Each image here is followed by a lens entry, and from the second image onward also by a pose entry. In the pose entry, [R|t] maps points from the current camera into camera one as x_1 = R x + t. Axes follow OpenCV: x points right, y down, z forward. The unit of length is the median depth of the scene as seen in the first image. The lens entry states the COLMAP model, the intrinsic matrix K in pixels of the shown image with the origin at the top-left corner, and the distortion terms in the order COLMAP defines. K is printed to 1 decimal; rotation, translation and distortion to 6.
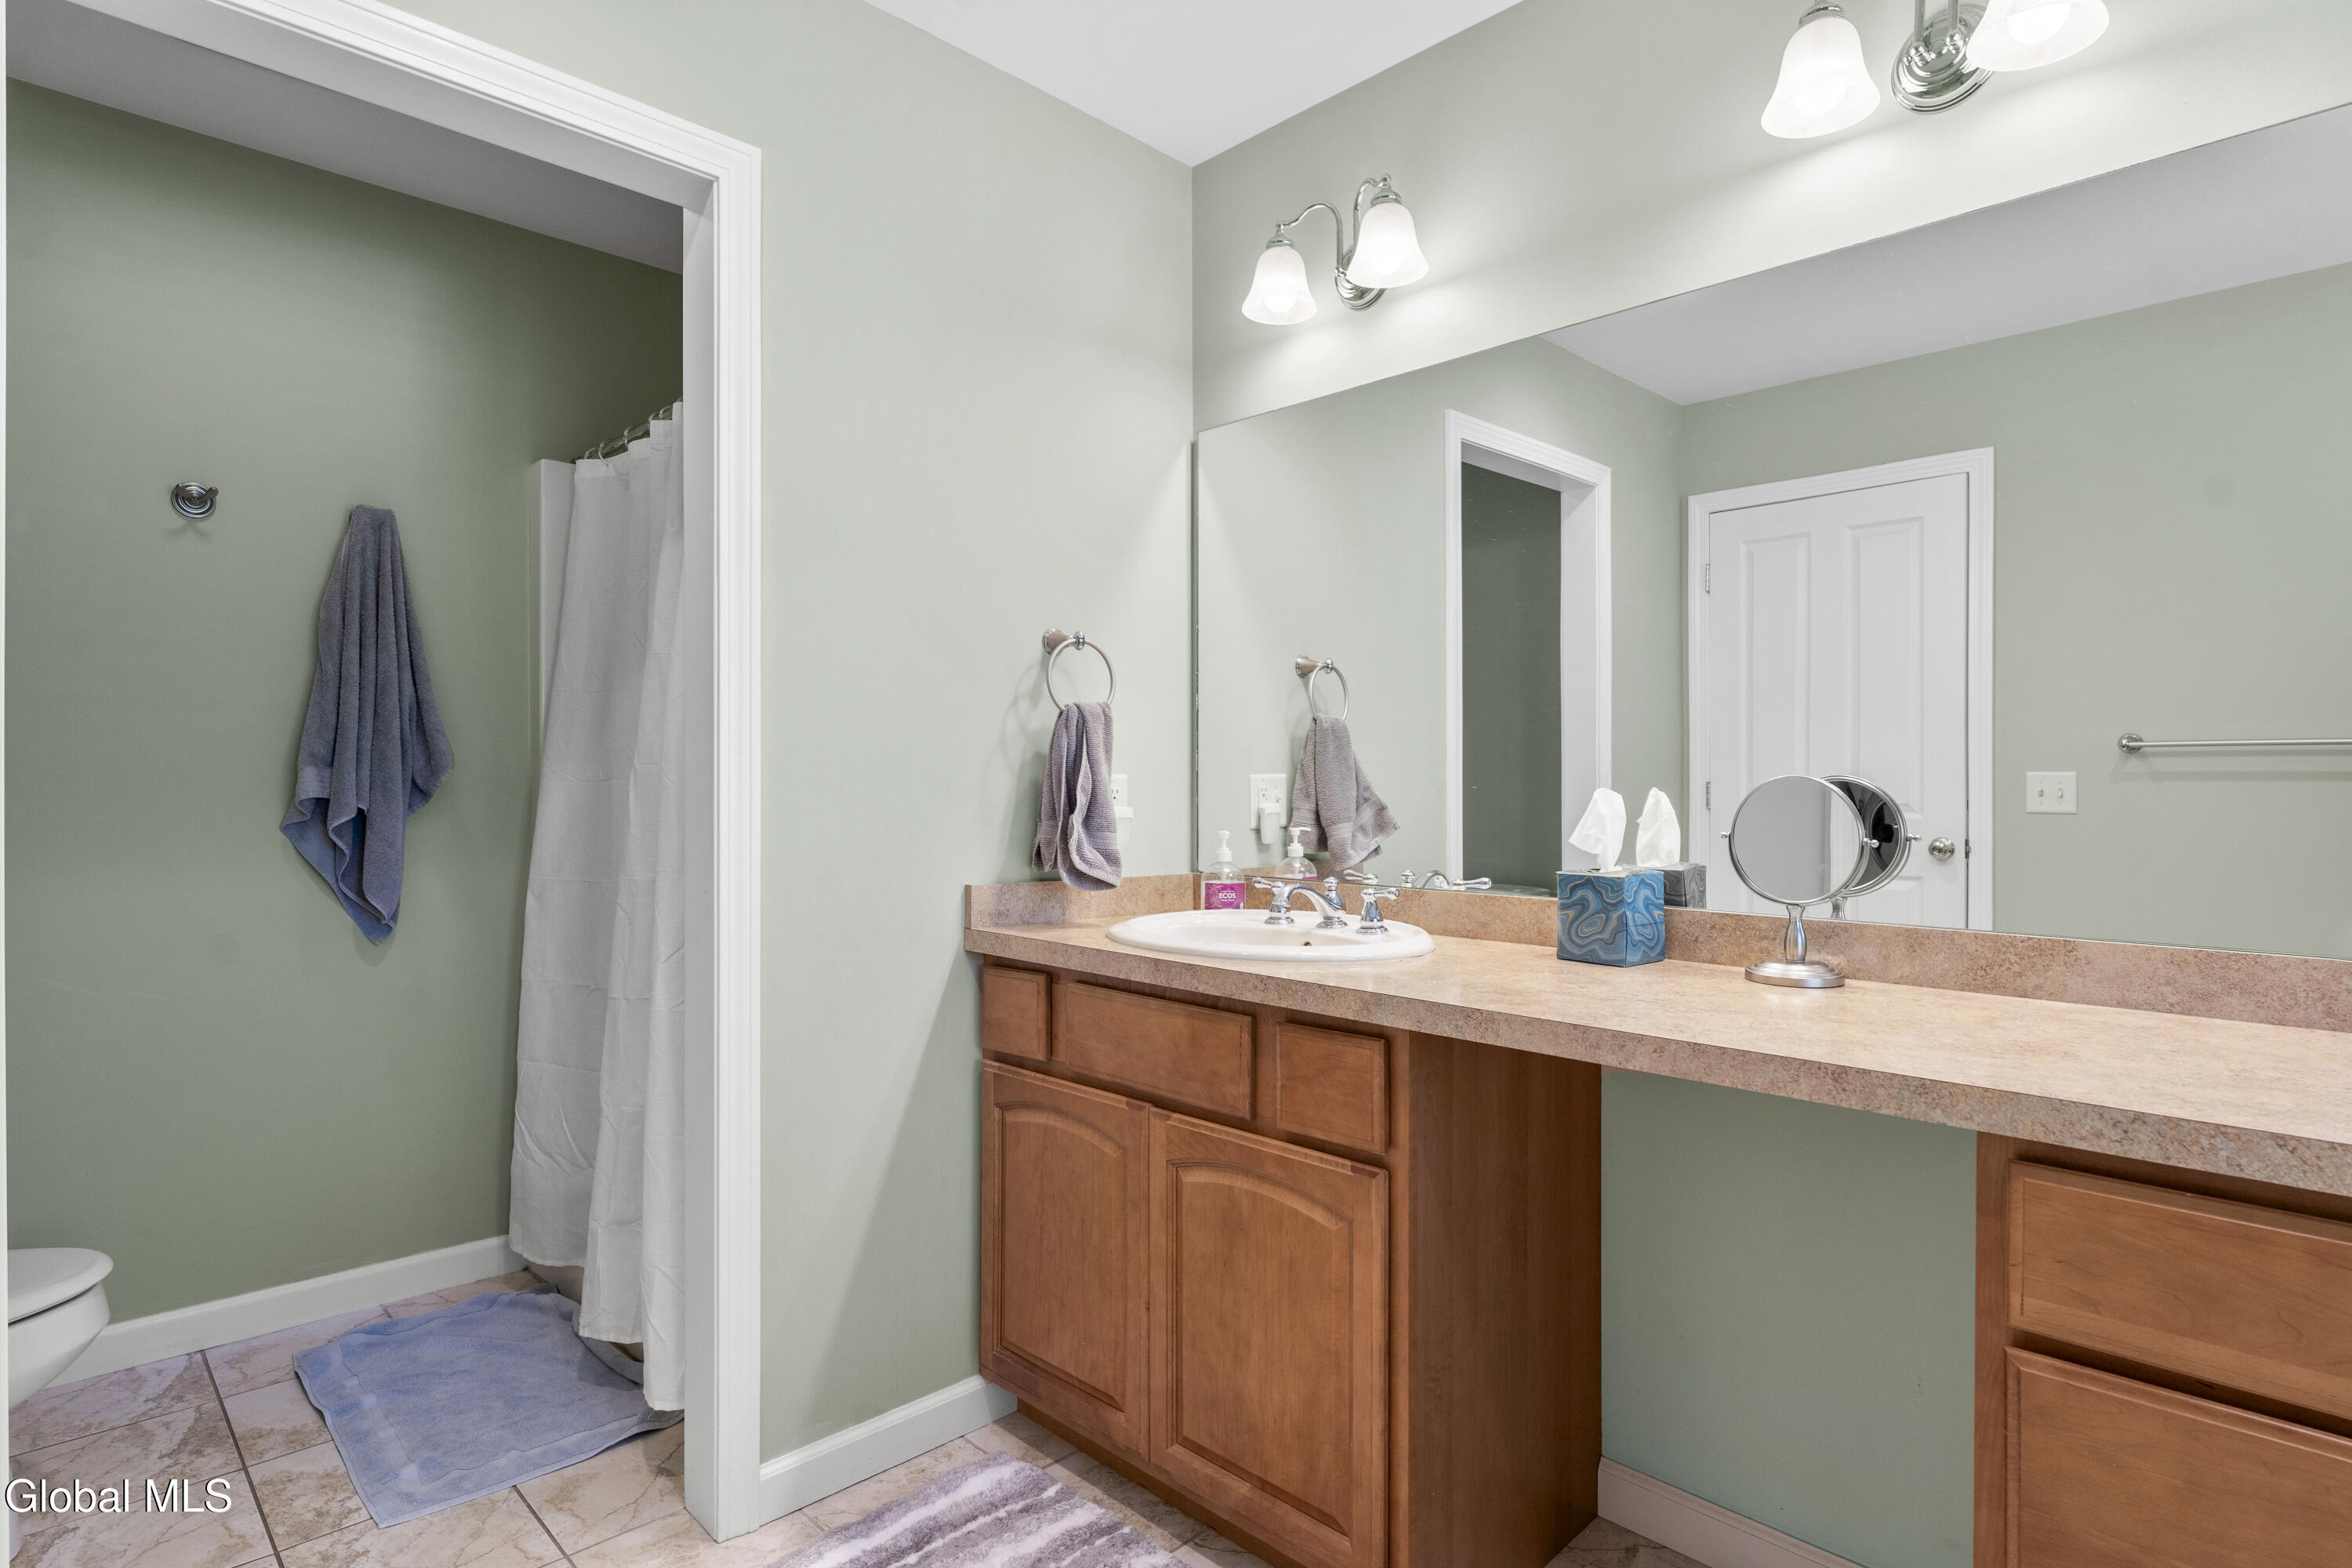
lens RADIAL K [[1205.7, 0, 1173.8], [0, 1205.7, 776.7], [0, 0, 1]] dist [-0.018118, -0.001947]
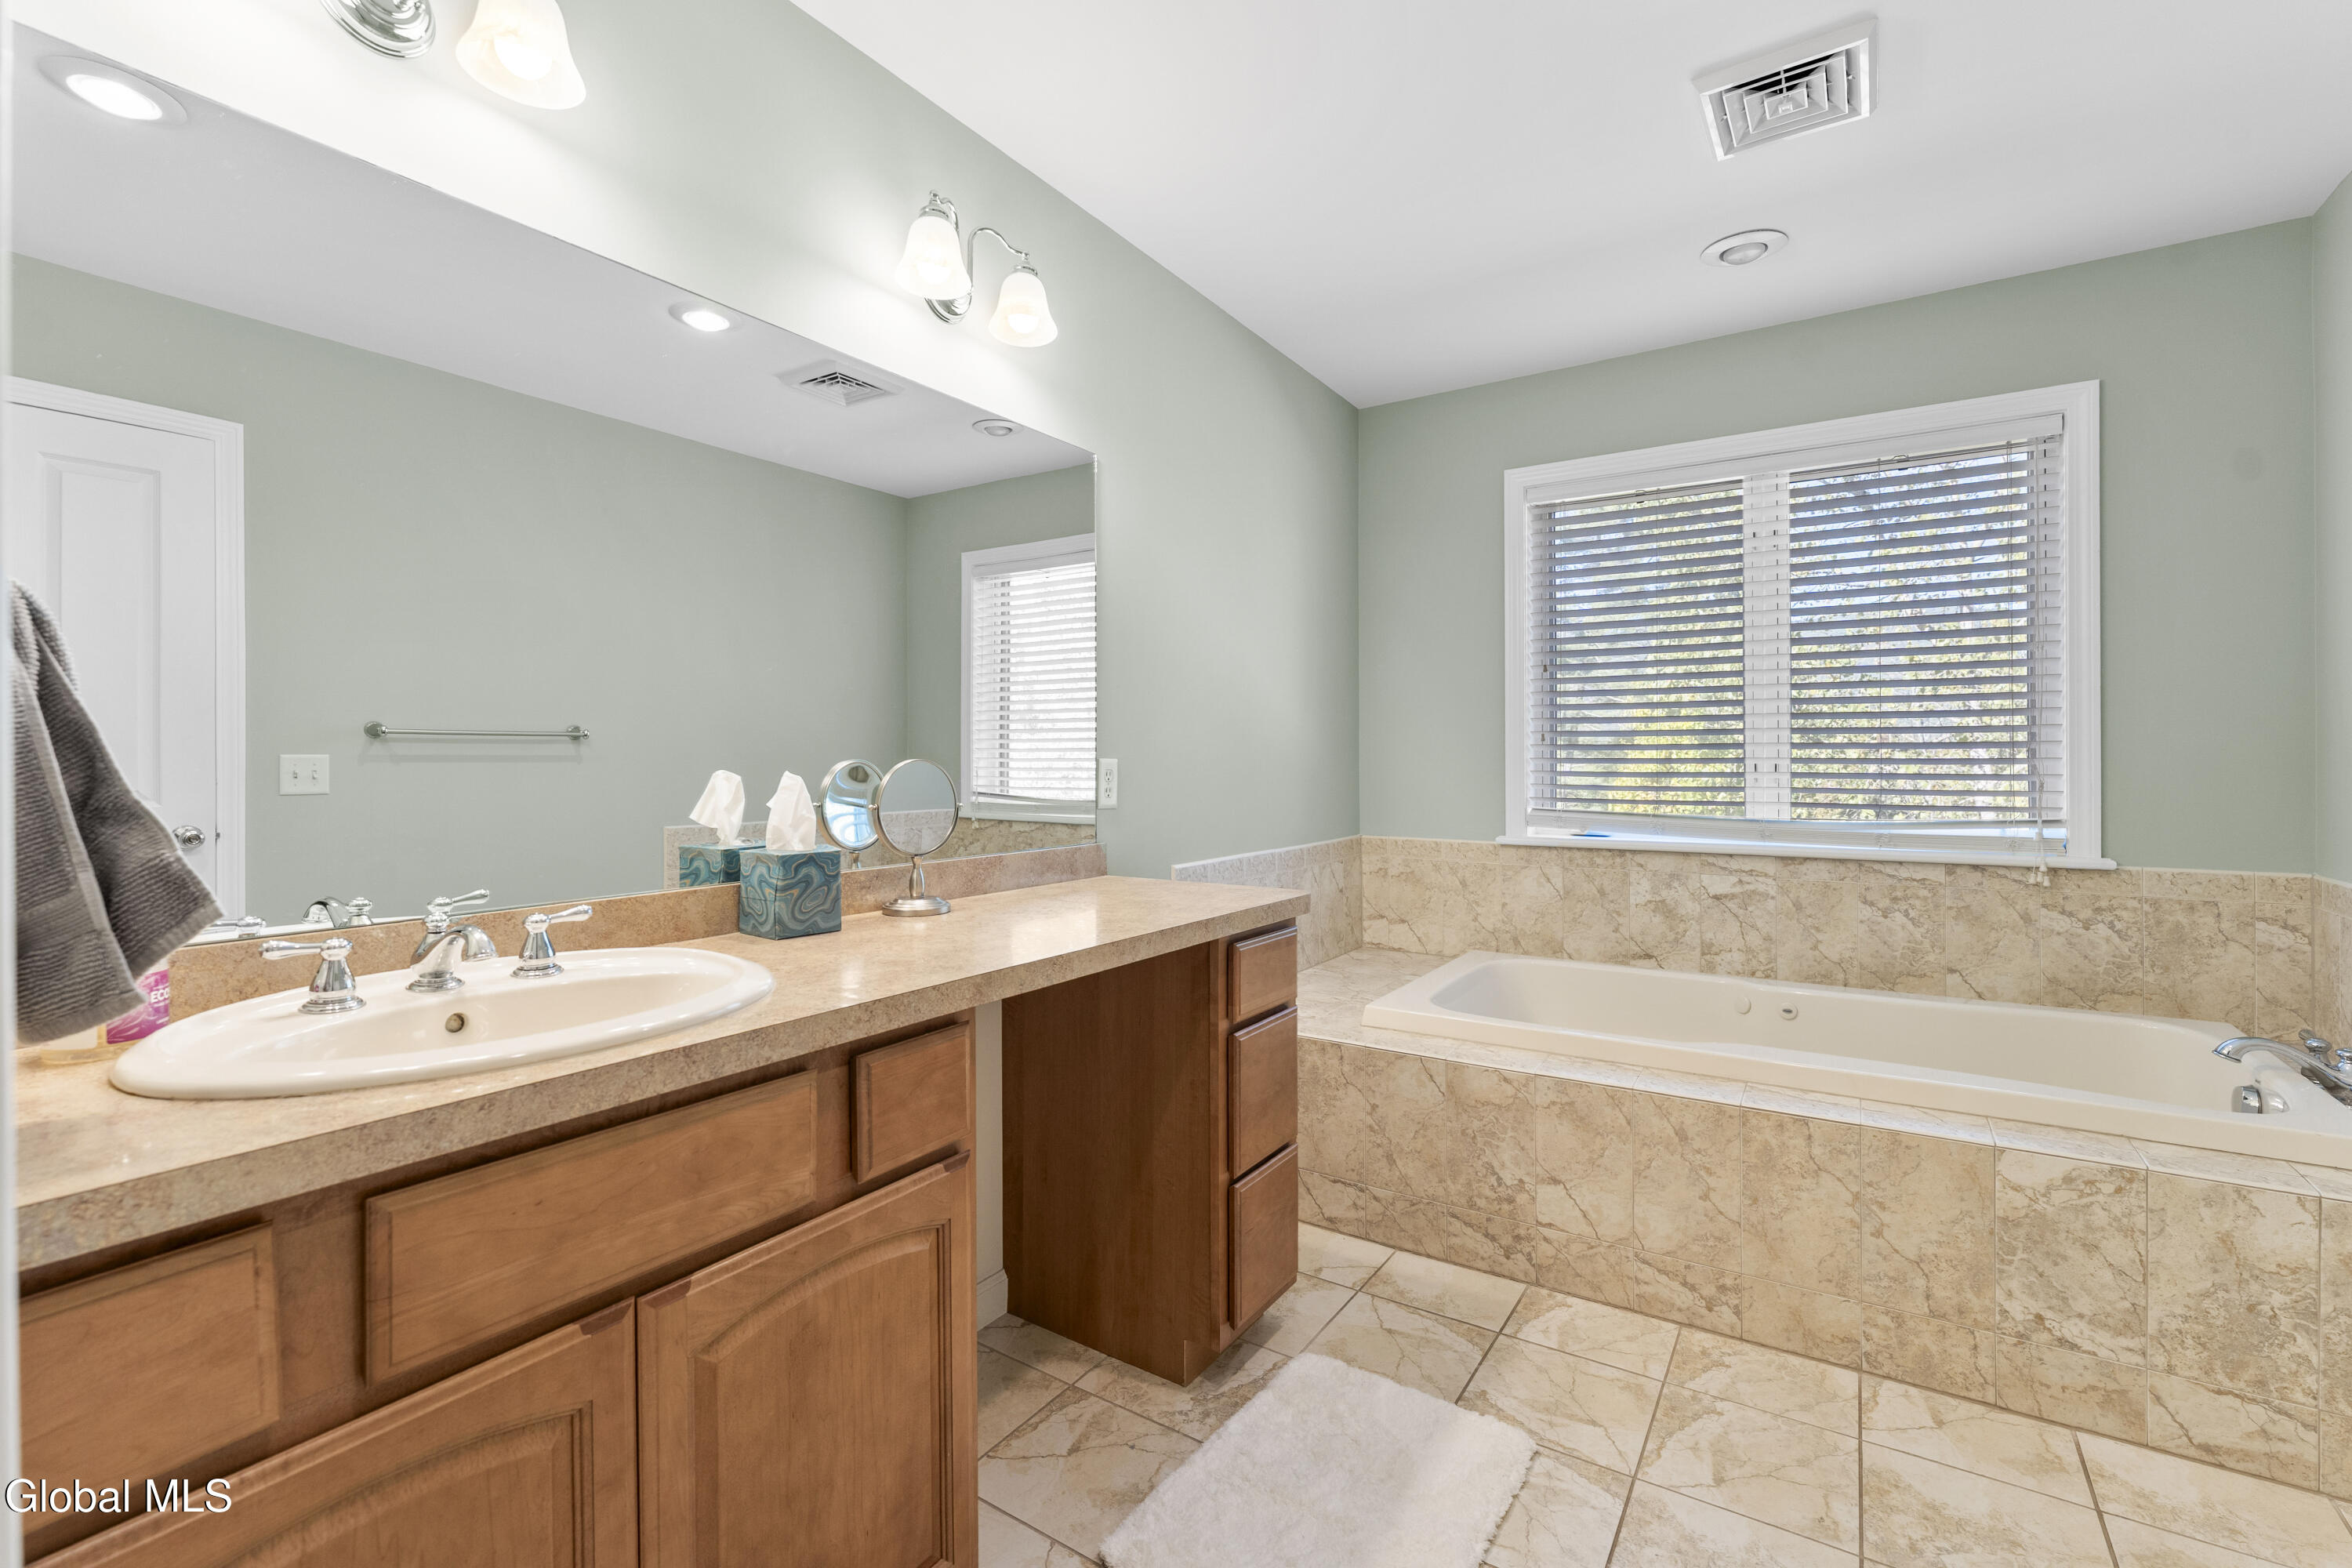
lens RADIAL K [[1001.8, 0, 1184.3], [0, 1001.8, 767.7], [0, 0, 1]] dist [-0.002001, -0.000018]
pose [[-0.202708, -0.008054, 0.979206, -0.591957], [-0.000508, 0.999967, 0.008119, -0.000786], [-0.979239, 0.001148, -0.202705, 0.859877]]
